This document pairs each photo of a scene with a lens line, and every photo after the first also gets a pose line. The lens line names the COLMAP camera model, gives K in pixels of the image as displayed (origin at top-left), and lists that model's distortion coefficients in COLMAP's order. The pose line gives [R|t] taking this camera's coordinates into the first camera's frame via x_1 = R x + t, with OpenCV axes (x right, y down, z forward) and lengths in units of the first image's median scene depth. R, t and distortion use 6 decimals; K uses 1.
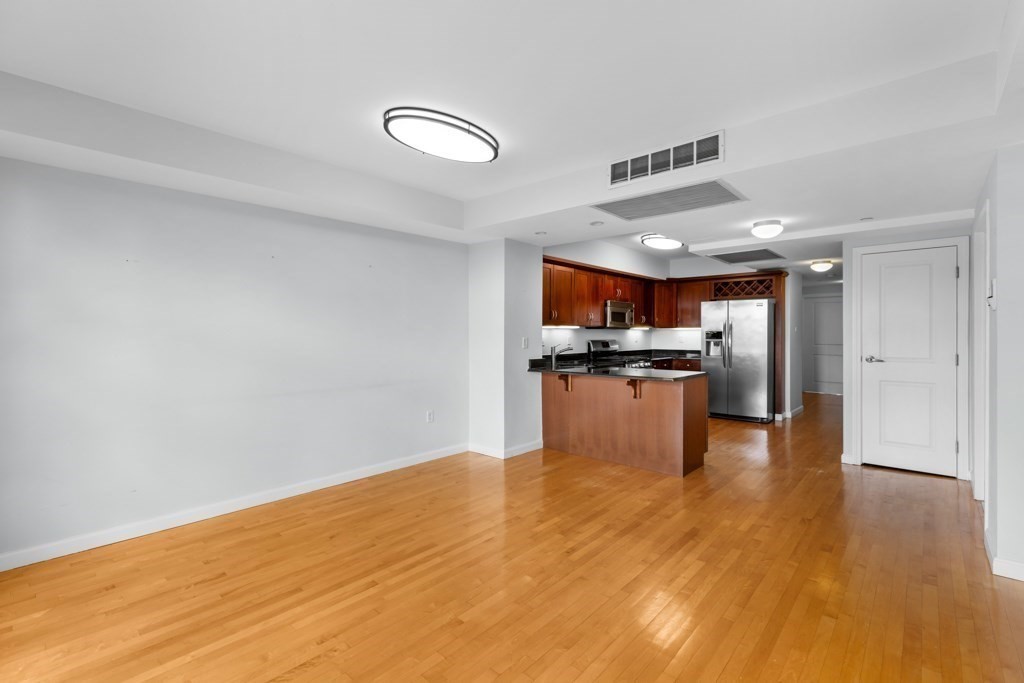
lens RADIAL K [[459.8, 0, 514.2], [0, 459.8, 331.8], [0, 0, 1]] dist [0.000974, -0.000110]
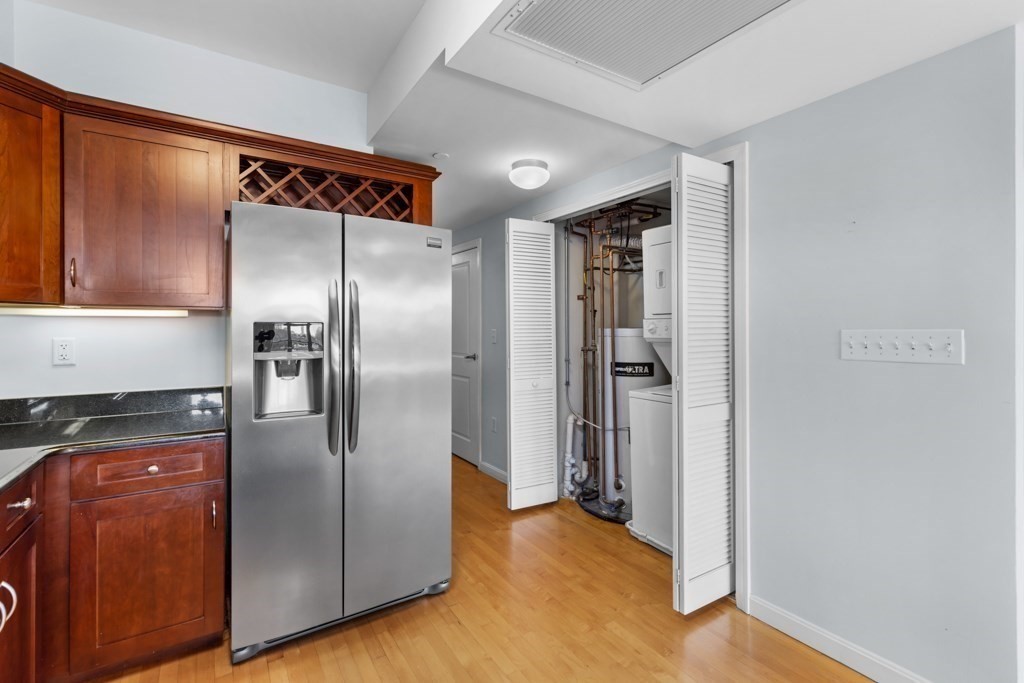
lens RADIAL K [[454.5, 0, 510.3], [0, 454.5, 330.2], [0, 0, 1]] dist [0.002223, 0.000249]
pose [[0.269675, -0.001024, 0.962951, 0.441594], [-0.000200, 0.999999, 0.001119, 0.007018], [-0.962951, -0.000494, 0.269675, 1.630055]]
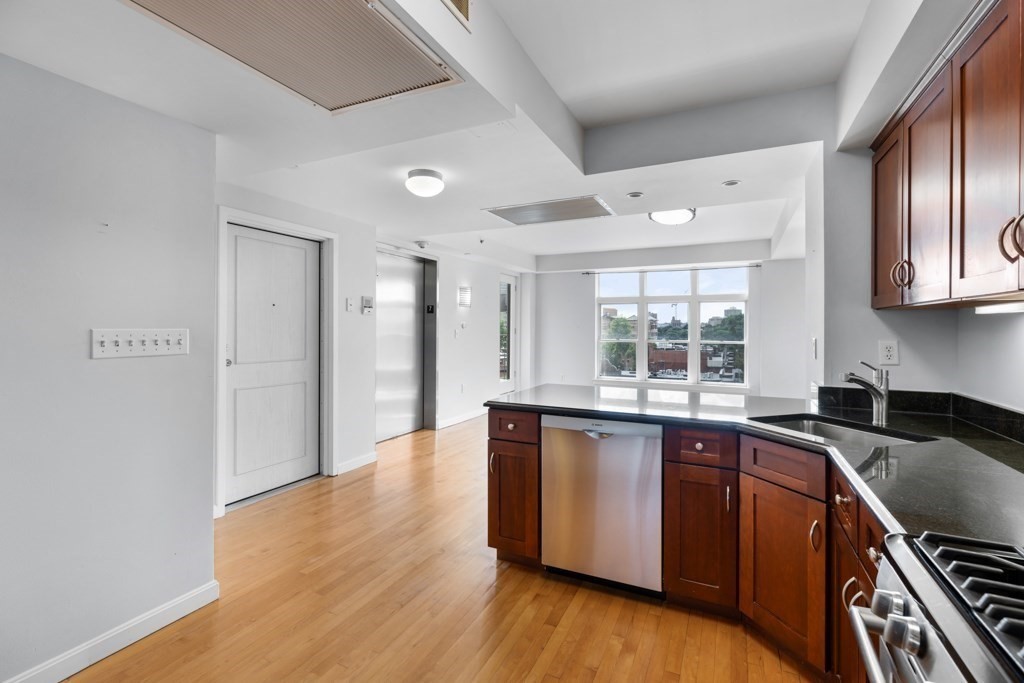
lens RADIAL K [[454.5, 0, 510.3], [0, 454.5, 330.2], [0, 0, 1]] dist [0.002223, 0.000249]
pose [[-0.964418, -0.001944, -0.264376, 0.693661], [-0.001705, 0.999998, -0.001136, 0.008241], [0.264377, -0.000645, -0.964419, 1.999015]]
